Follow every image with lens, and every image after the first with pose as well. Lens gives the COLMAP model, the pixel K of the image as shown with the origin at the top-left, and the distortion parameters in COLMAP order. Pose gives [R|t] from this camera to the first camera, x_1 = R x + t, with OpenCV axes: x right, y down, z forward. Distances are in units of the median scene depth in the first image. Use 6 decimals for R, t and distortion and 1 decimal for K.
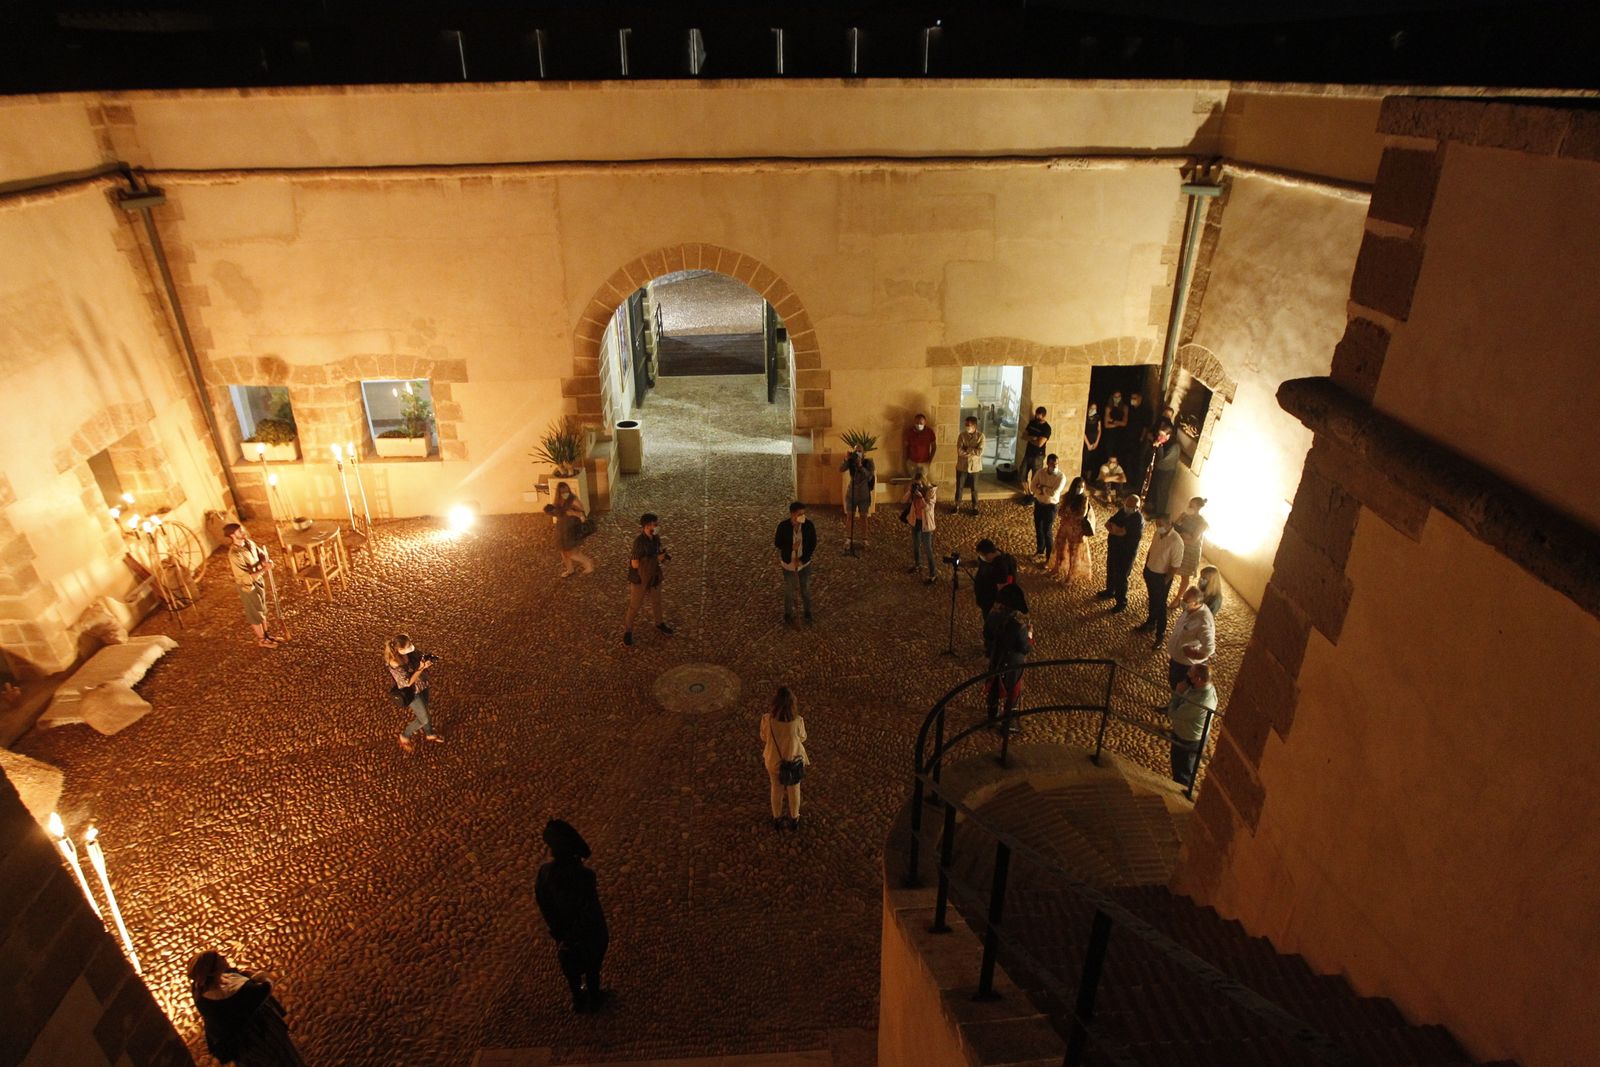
lens RADIAL K [[948.8, 0, 811.9], [0, 948.8, 533.3], [0, 0, 1]] dist [-0.050419, 0.024365]
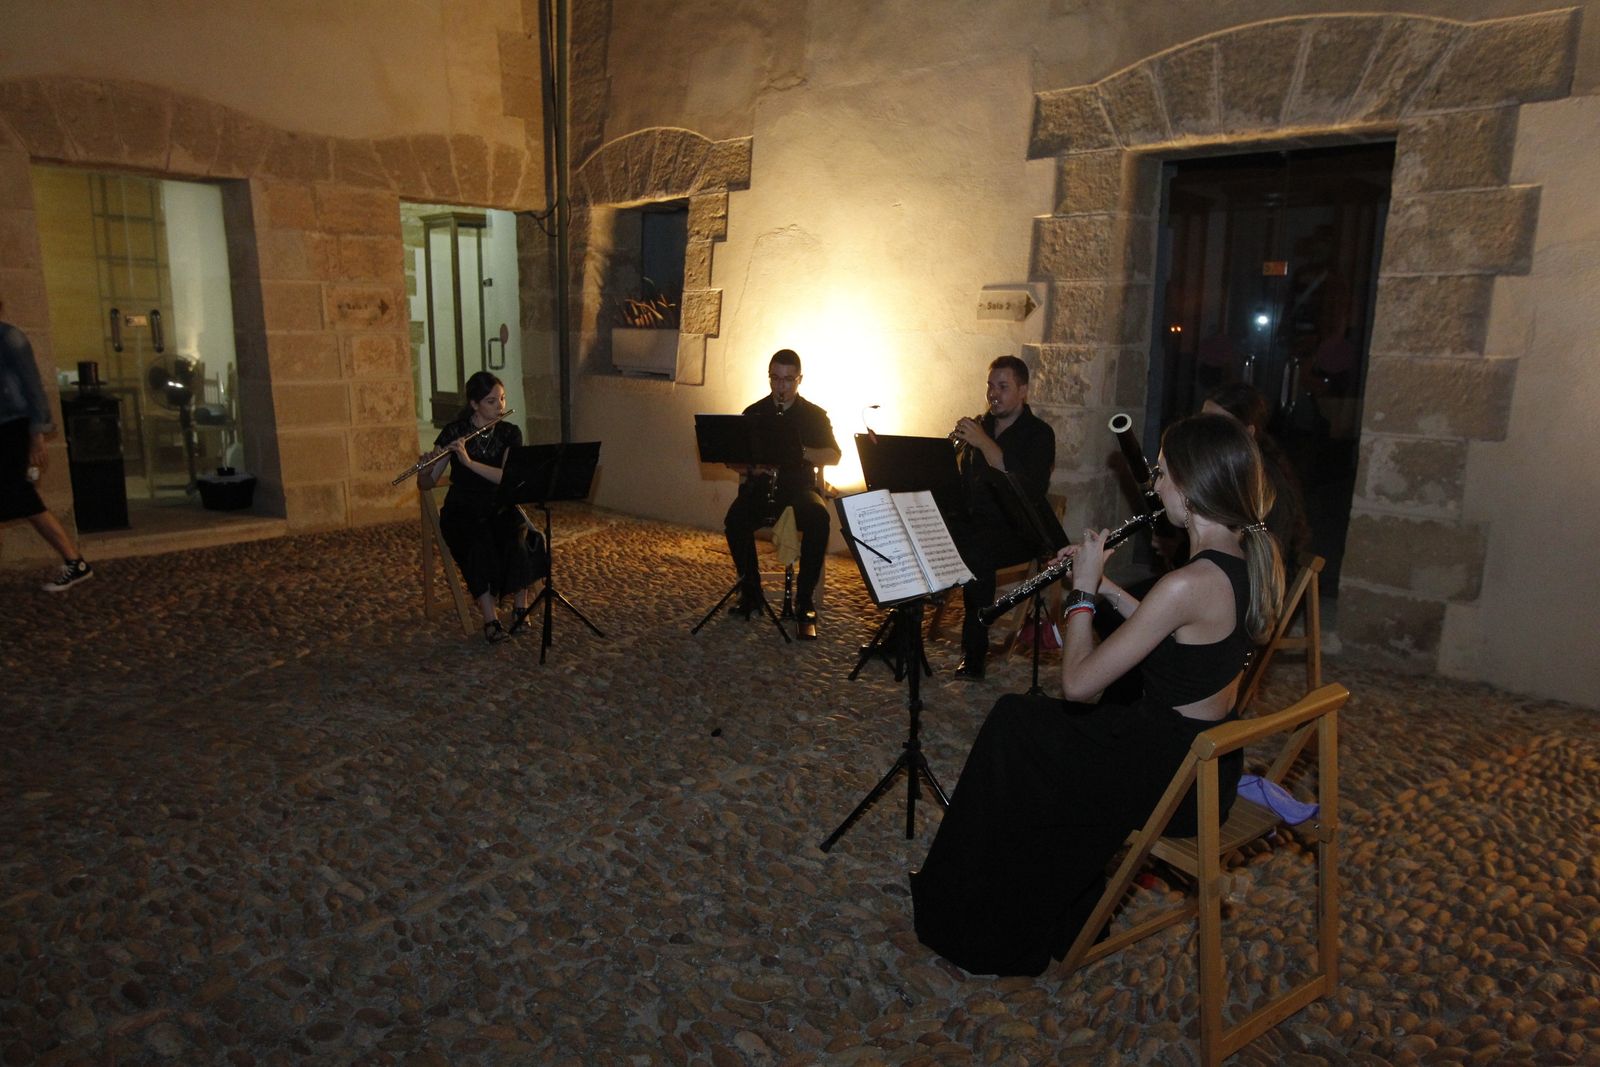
lens RADIAL K [[1098.2, 0, 799.9], [0, 1098.2, 531.6], [0, 0, 1]] dist [-0.048460, 0.036629]
pose [[0.749129, -0.112275, 0.652840, 0.101633], [0.283255, 0.945181, -0.162480, 0.099585], [-0.598810, 0.306638, 0.739865, 0.609597]]
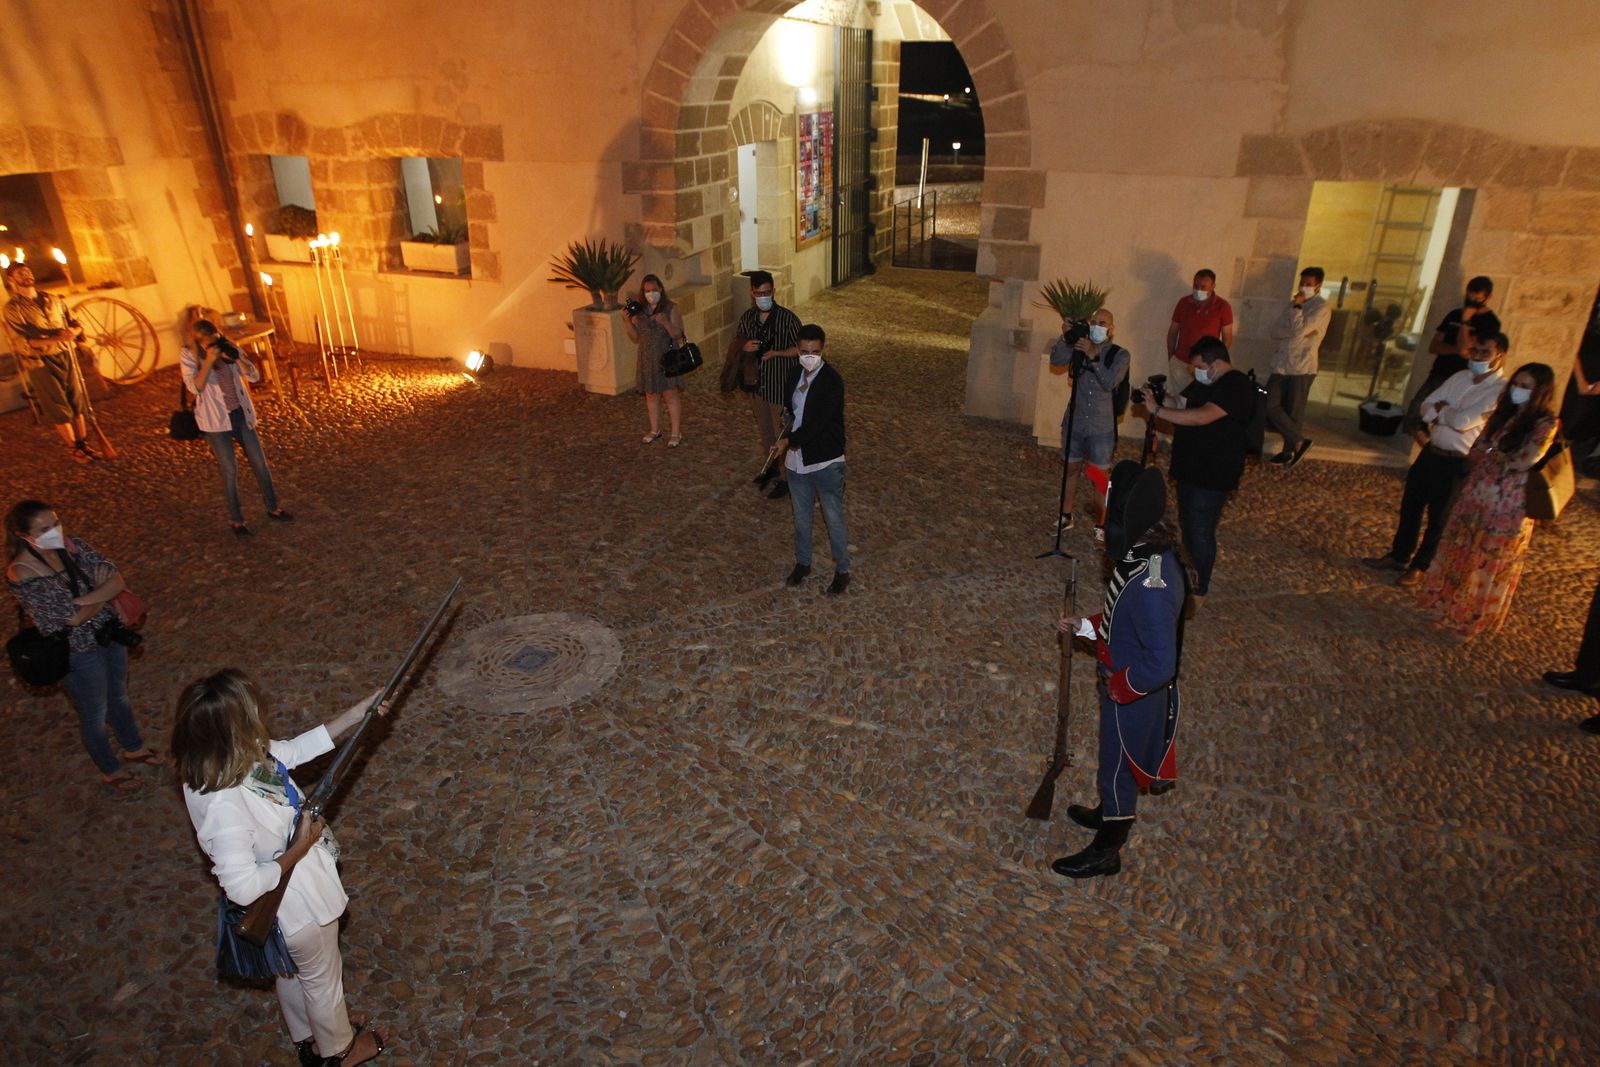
lens RADIAL K [[948.8, 0, 803.6], [0, 948.8, 535.8], [0, 0, 1]] dist [-0.050419, 0.024365]
pose [[0.907740, 0.181292, -0.378340, 0.139914], [-0.184686, 0.982409, 0.027637, 0.047398], [0.376695, 0.044787, 0.925254, 0.467288]]
